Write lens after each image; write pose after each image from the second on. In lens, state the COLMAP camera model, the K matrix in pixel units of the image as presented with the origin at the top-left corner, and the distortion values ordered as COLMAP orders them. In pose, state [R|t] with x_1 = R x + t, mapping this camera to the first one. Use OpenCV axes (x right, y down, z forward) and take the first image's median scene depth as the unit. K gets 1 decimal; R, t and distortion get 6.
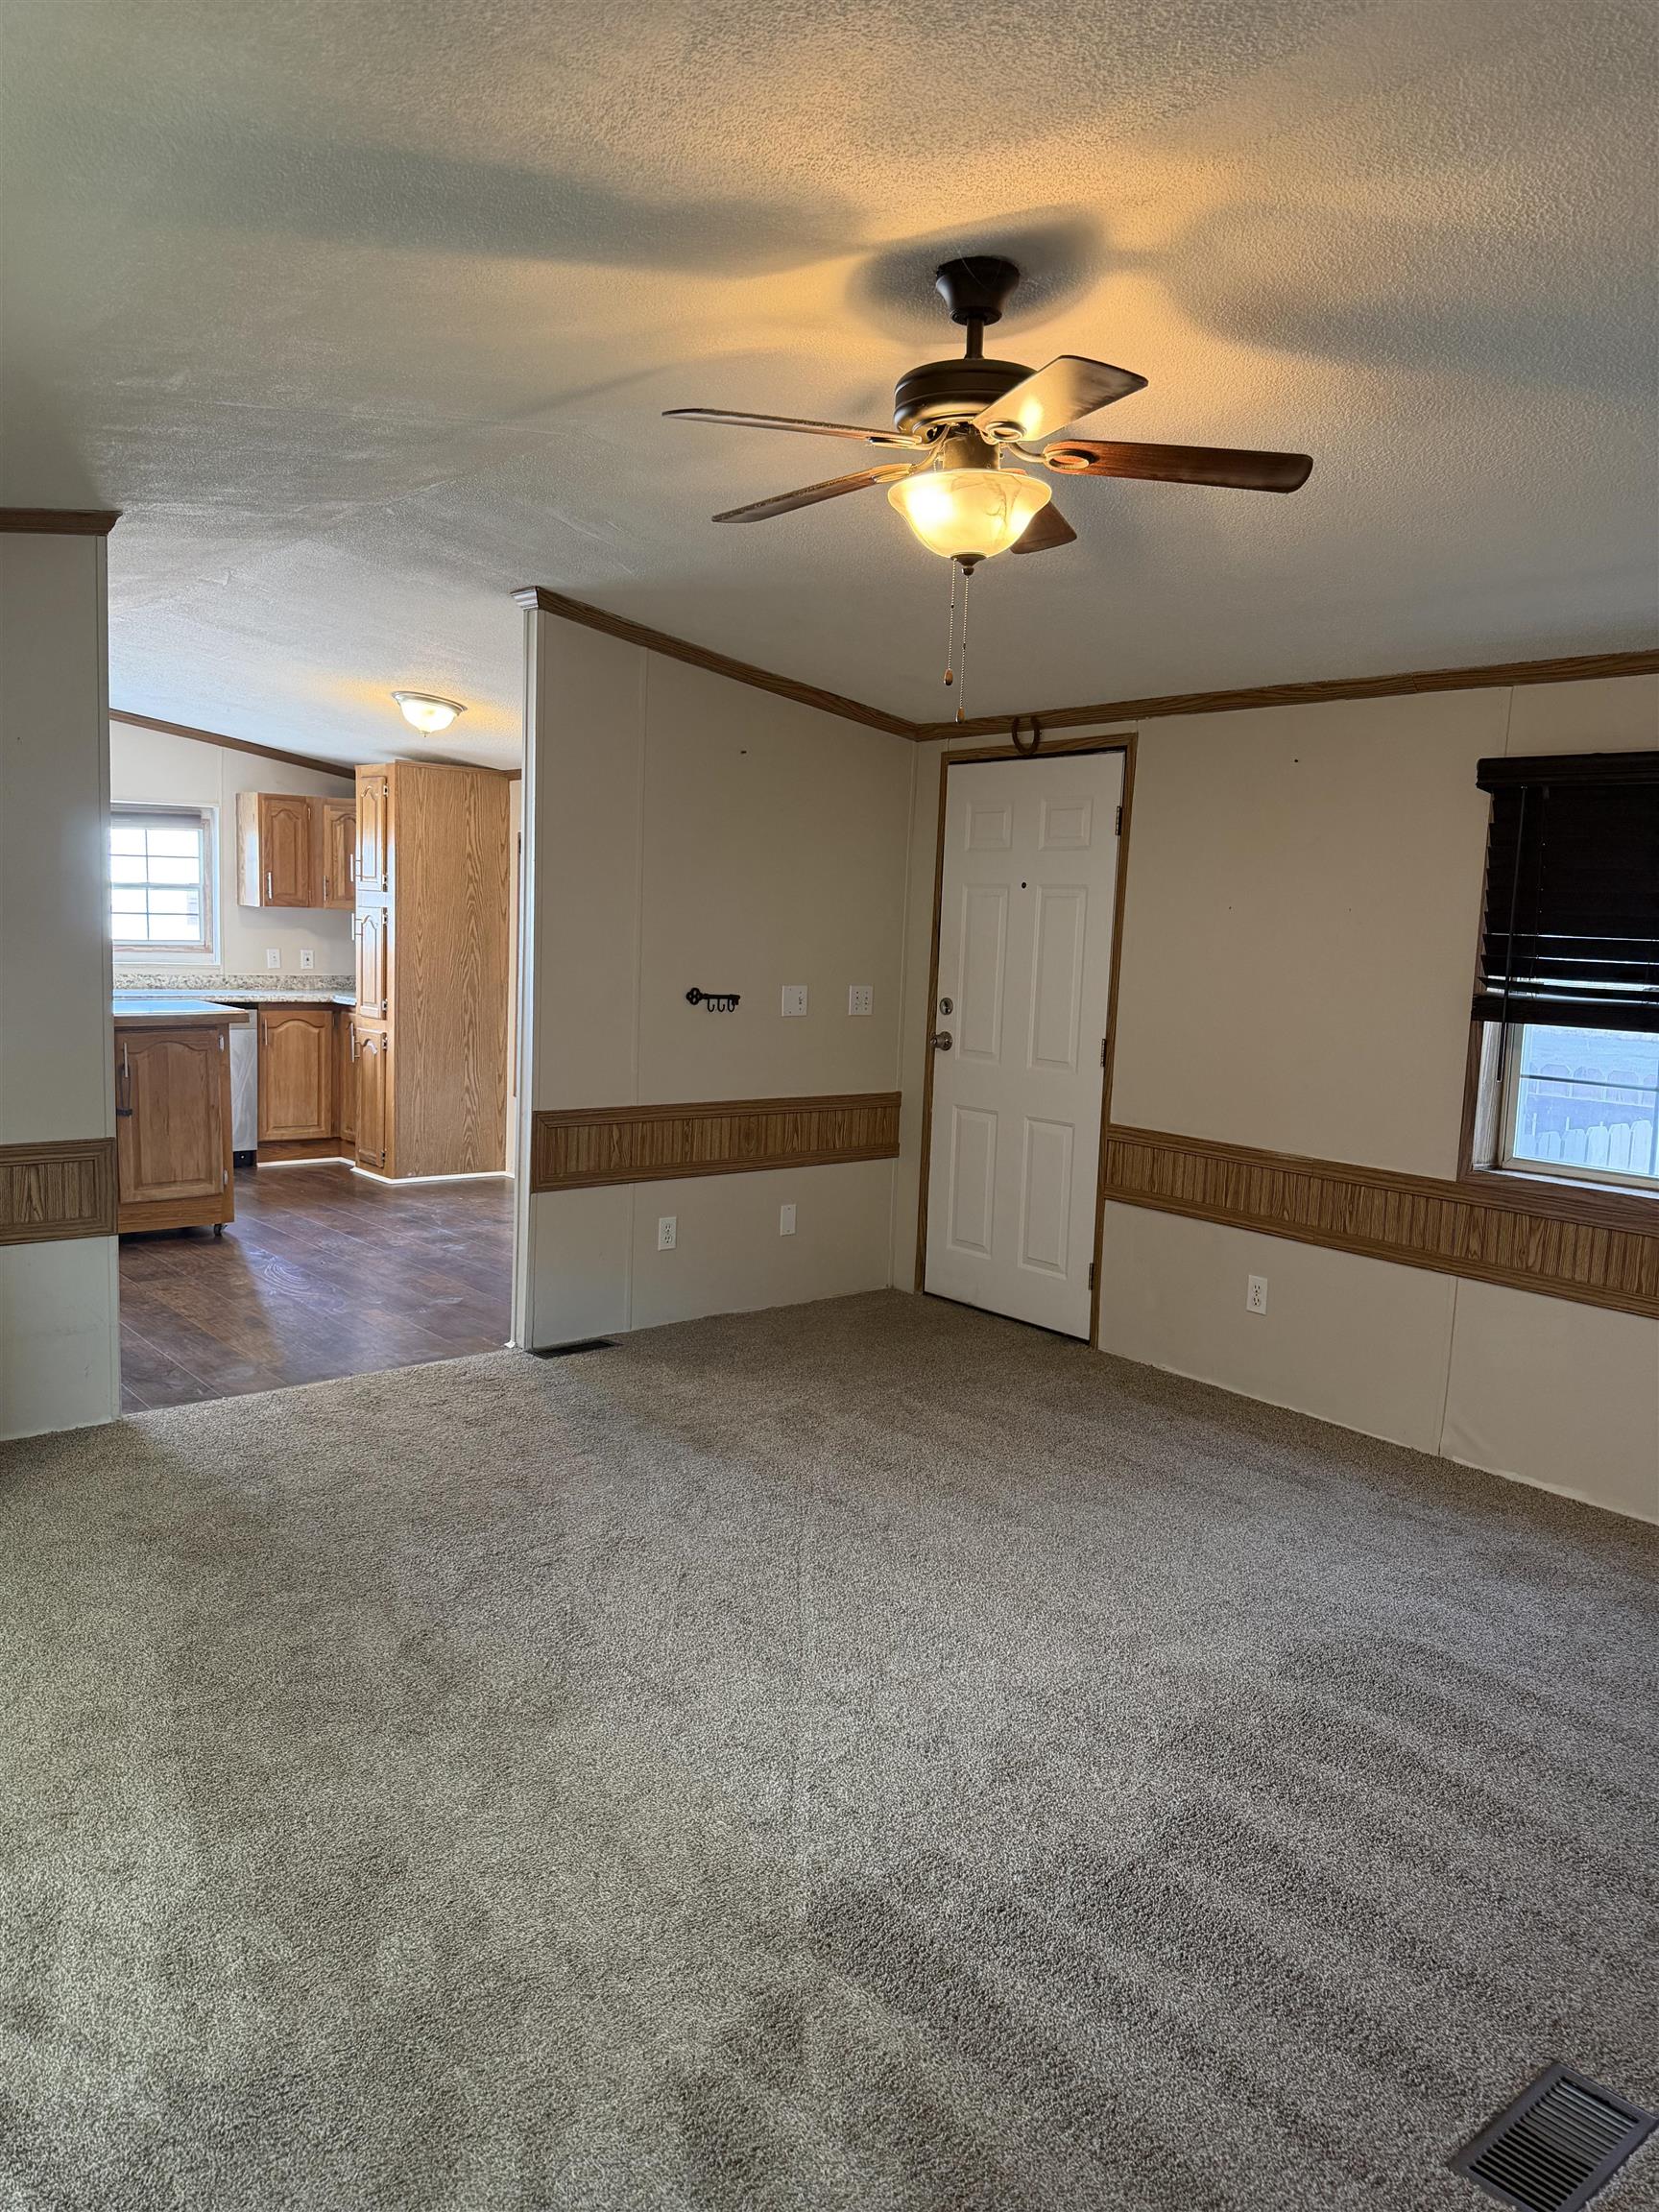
lens RADIAL K [[1542.9, 0, 827.5], [0, 1542.9, 1113.8], [0, 0, 1]] dist [0.135407, -0.232758]
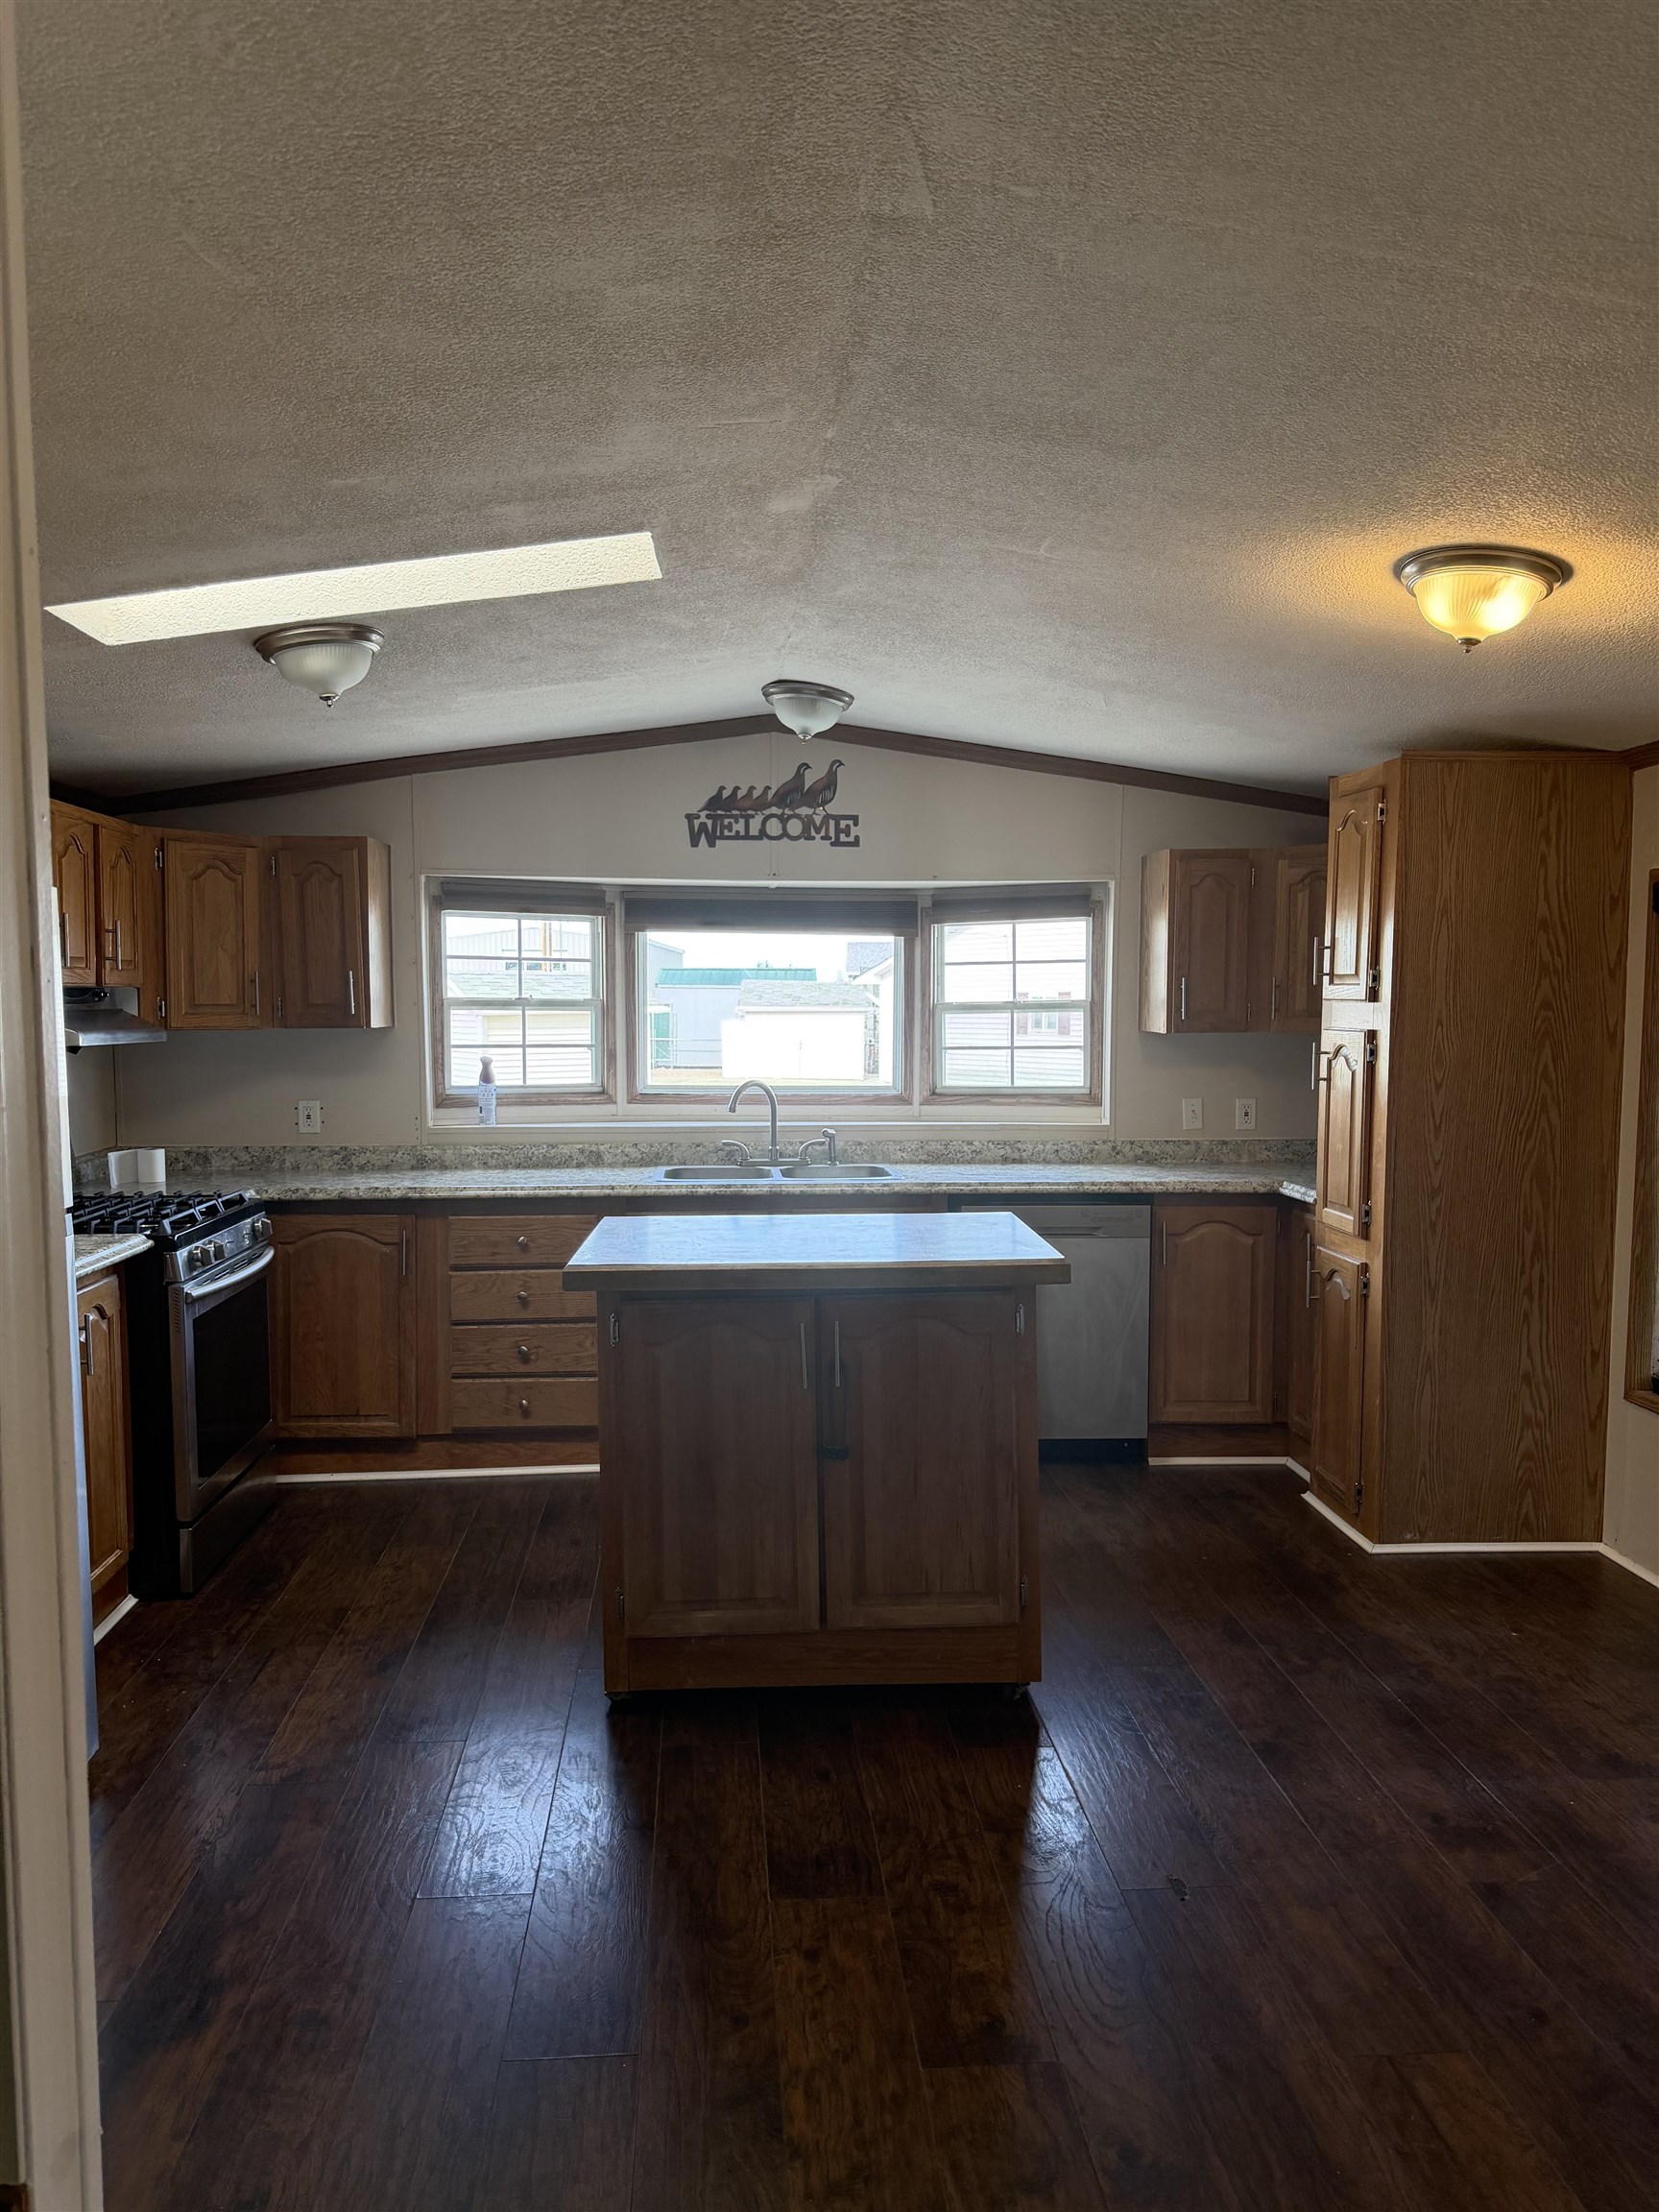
lens RADIAL K [[1545.2, 0, 817.1], [0, 1545.2, 1114.3], [0, 0, 1]] dist [0.110767, -0.143927]
pose [[0.807777, 0.005419, -0.589463, -0.119685], [-0.043675, 0.997760, -0.050677, -0.066929], [0.587868, 0.066681, 0.806204, 0.451665]]
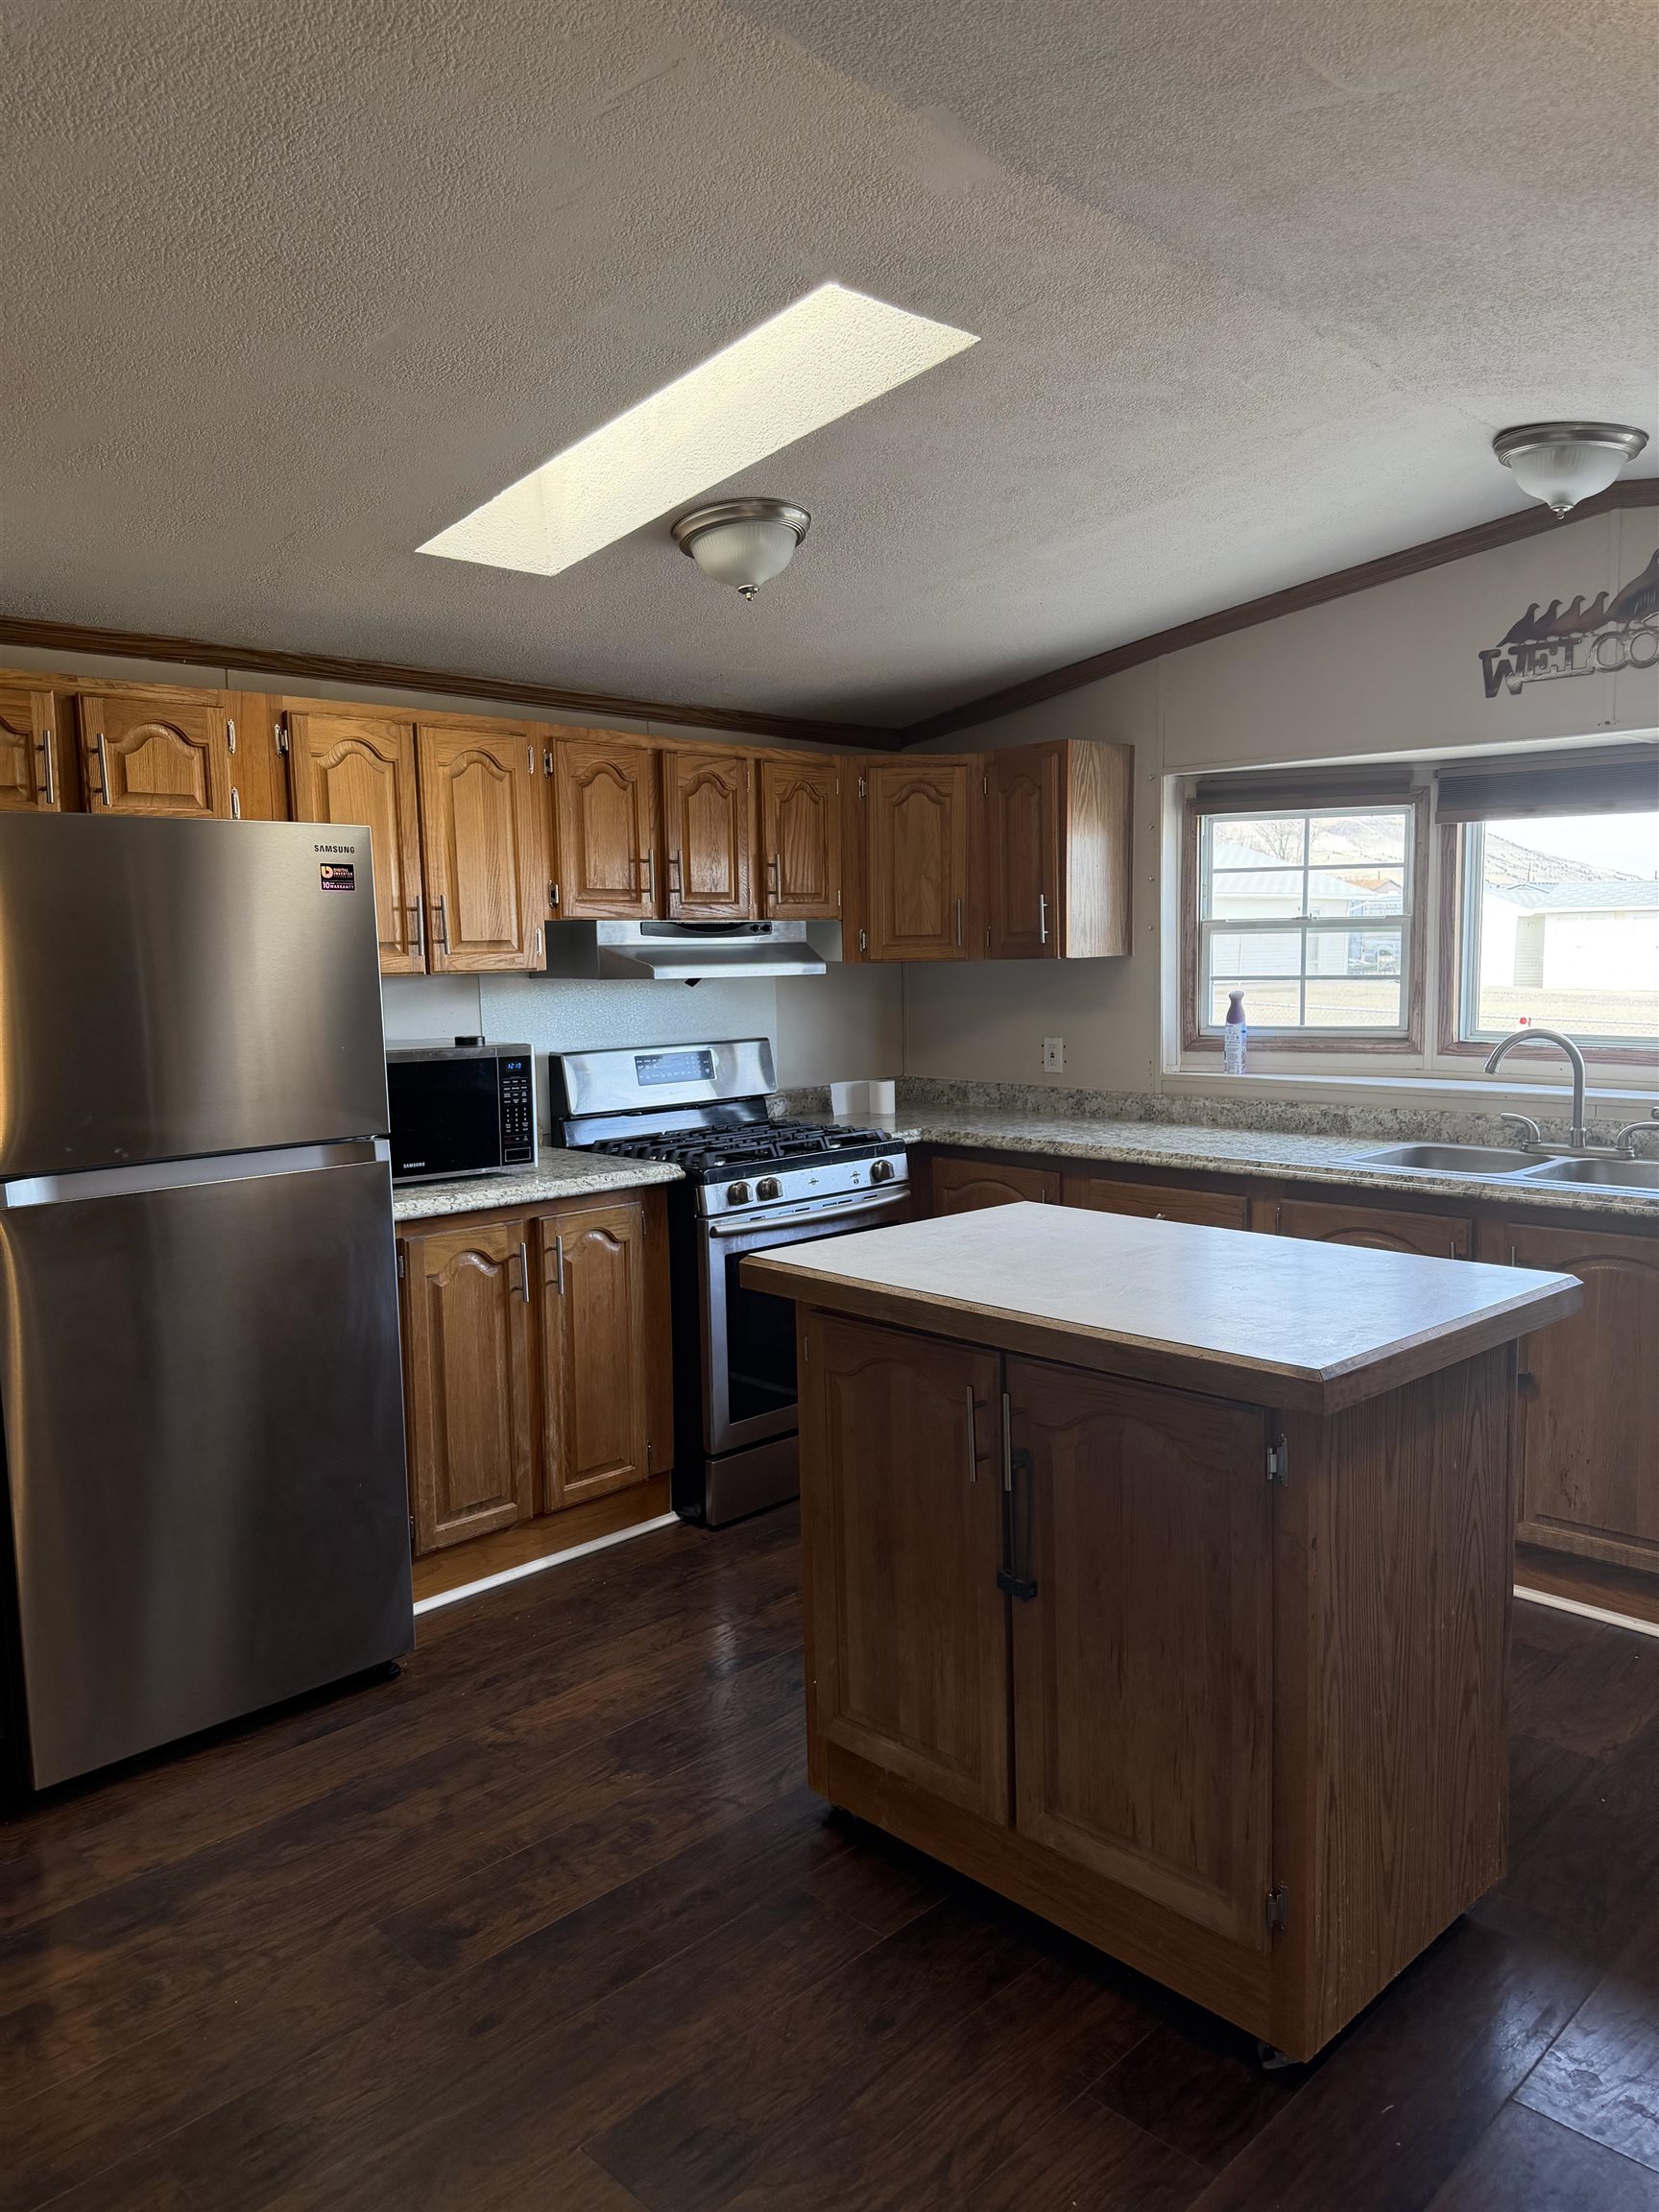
lens RADIAL K [[1542.9, 0, 827.5], [0, 1542.9, 1113.8], [0, 0, 1]] dist [0.135407, -0.232758]
pose [[0.086917, 0.072928, -0.993543, -0.088332], [-0.102739, 0.992655, 0.063875, -0.096606], [0.990904, 0.096524, 0.093771, 0.714684]]
